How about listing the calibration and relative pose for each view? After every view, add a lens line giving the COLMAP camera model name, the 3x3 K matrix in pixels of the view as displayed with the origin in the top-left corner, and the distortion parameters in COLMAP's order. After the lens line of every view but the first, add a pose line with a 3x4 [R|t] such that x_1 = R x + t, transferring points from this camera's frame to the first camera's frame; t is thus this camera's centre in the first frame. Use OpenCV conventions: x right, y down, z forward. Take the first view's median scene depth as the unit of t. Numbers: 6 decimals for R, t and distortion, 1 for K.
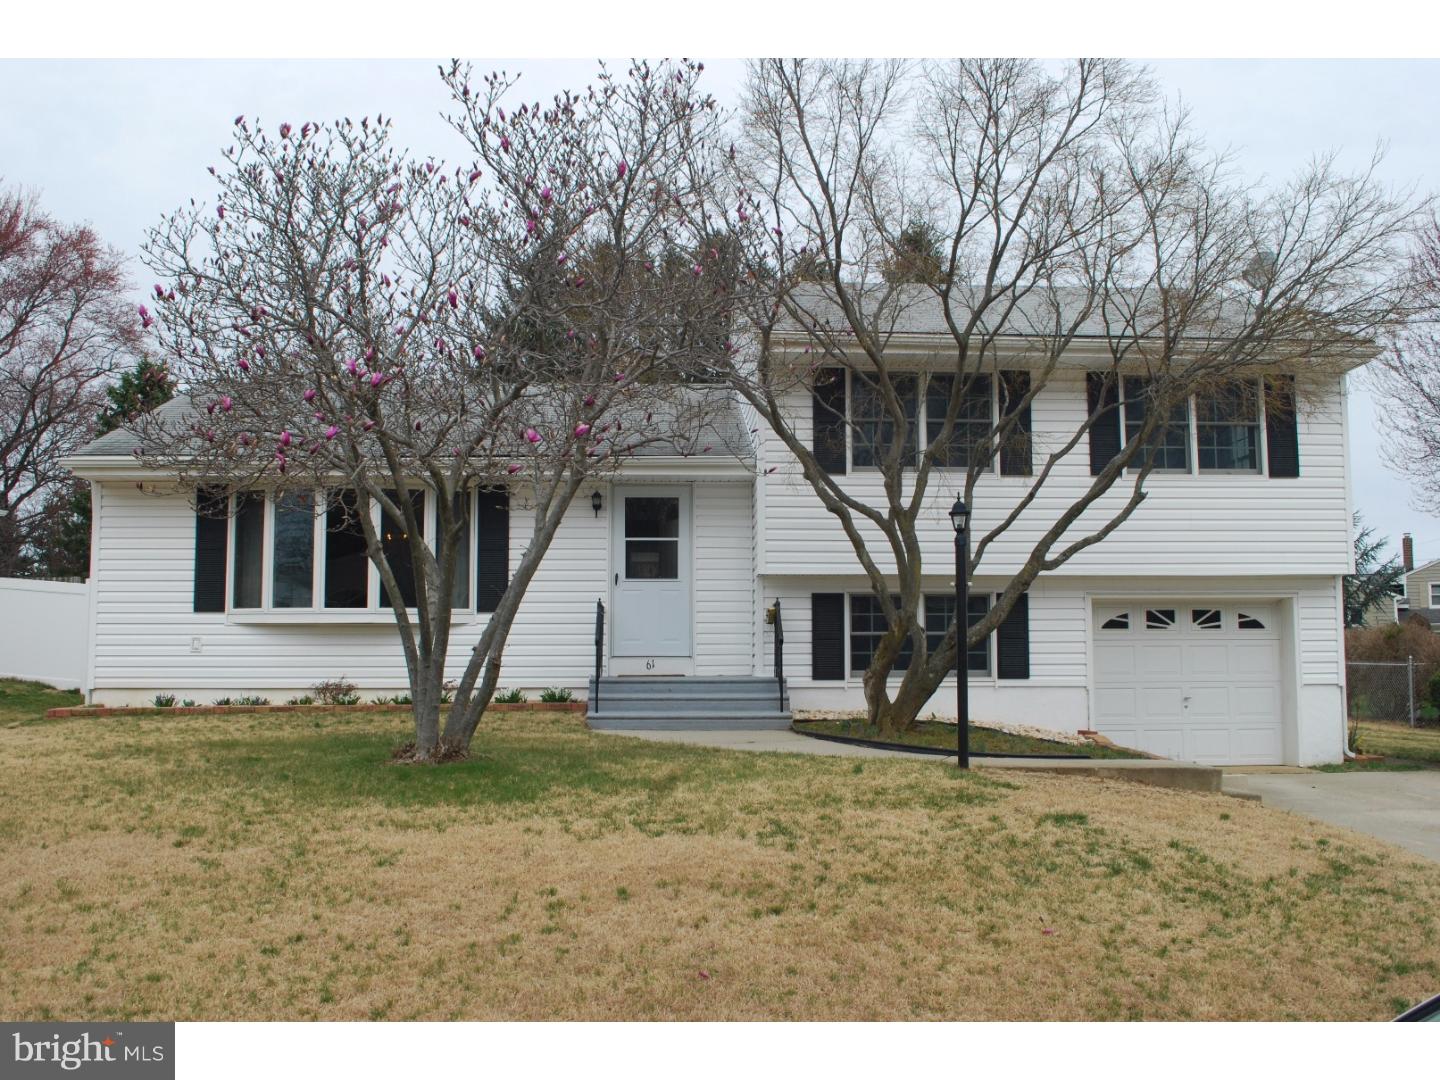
lens RADIAL K [[1365.5, 0, 720.0], [0, 1365.5, 540.0], [0, 0, 1]] dist [-0.047568, 0.019465]
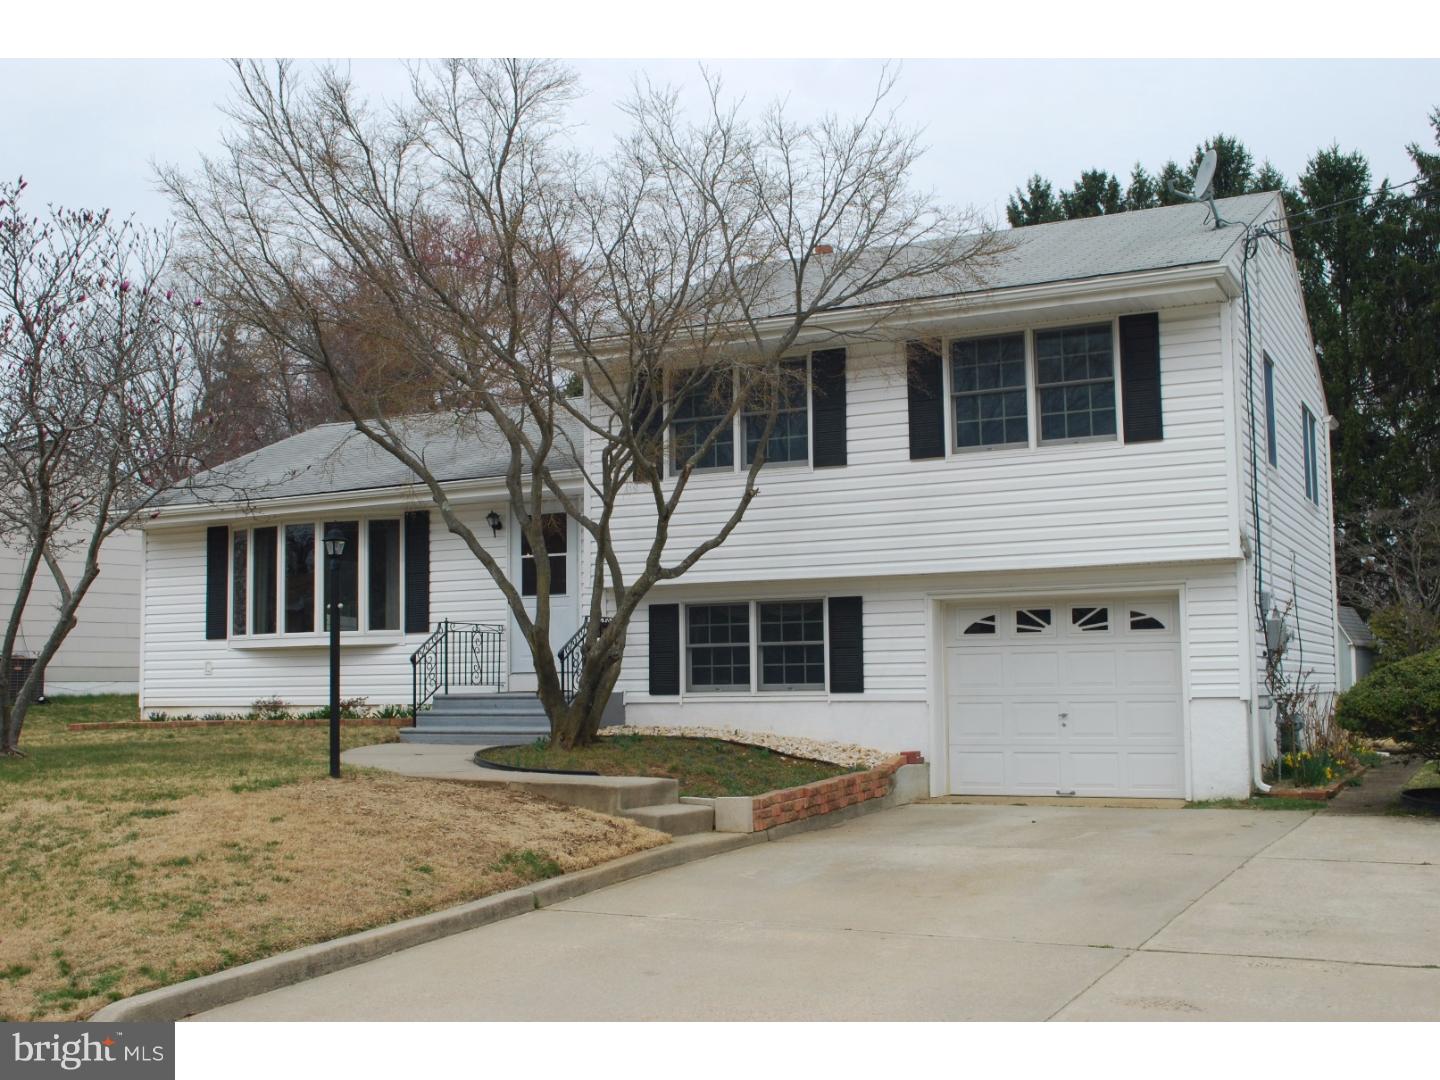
lens RADIAL K [[1658.4, 0, 720.0], [0, 1658.4, 540.0], [0, 0, 1]] dist [-0.022088, -0.028118]
pose [[0.855689, -0.054166, -0.514648, 0.710721], [0.059339, 0.998217, -0.006401, 0.003523], [0.514078, -0.025062, 0.857377, 0.022702]]
